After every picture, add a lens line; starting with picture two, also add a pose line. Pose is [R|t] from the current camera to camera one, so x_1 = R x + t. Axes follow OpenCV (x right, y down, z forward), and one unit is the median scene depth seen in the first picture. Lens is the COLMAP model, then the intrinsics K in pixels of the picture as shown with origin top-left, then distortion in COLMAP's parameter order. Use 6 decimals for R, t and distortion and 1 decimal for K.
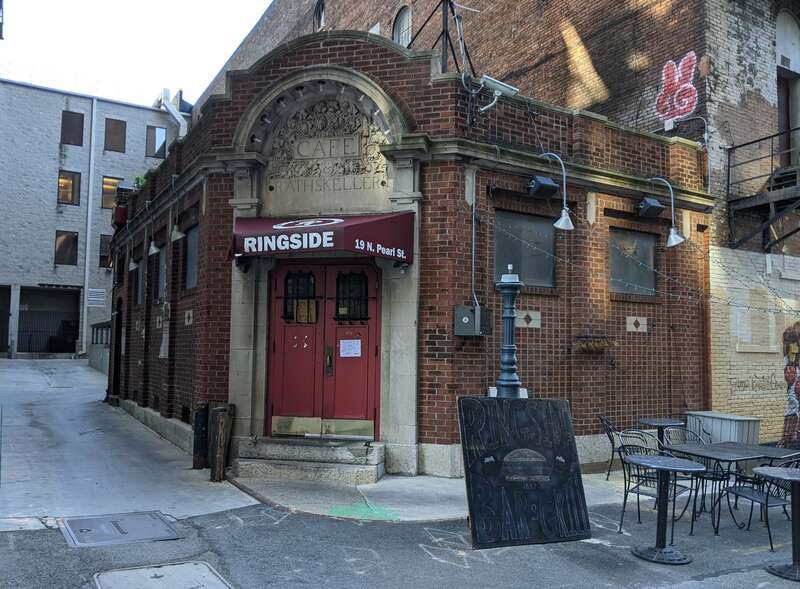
lens RADIAL K [[643.7, 0, 400.0], [0, 643.7, 294.5], [0, 0, 1]] dist [0.103423, -0.147746]
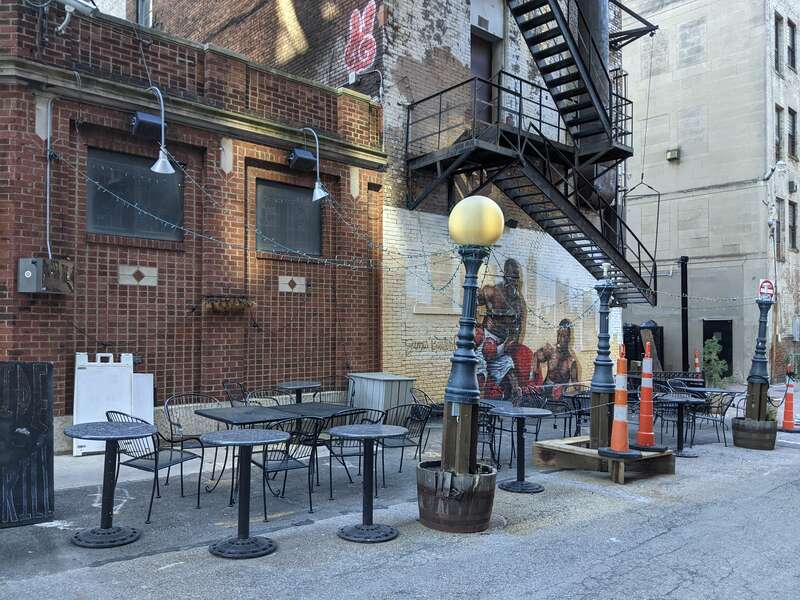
lens RADIAL K [[625.7, 0, 400.0], [0, 625.7, 300.0], [0, 0, 1]] dist [0.097629, -0.118682]
pose [[0.984984, -0.002836, 0.172621, 0.407079], [-0.004693, 0.999056, 0.043195, 0.032279], [-0.172580, -0.043357, 0.984041, 0.079597]]
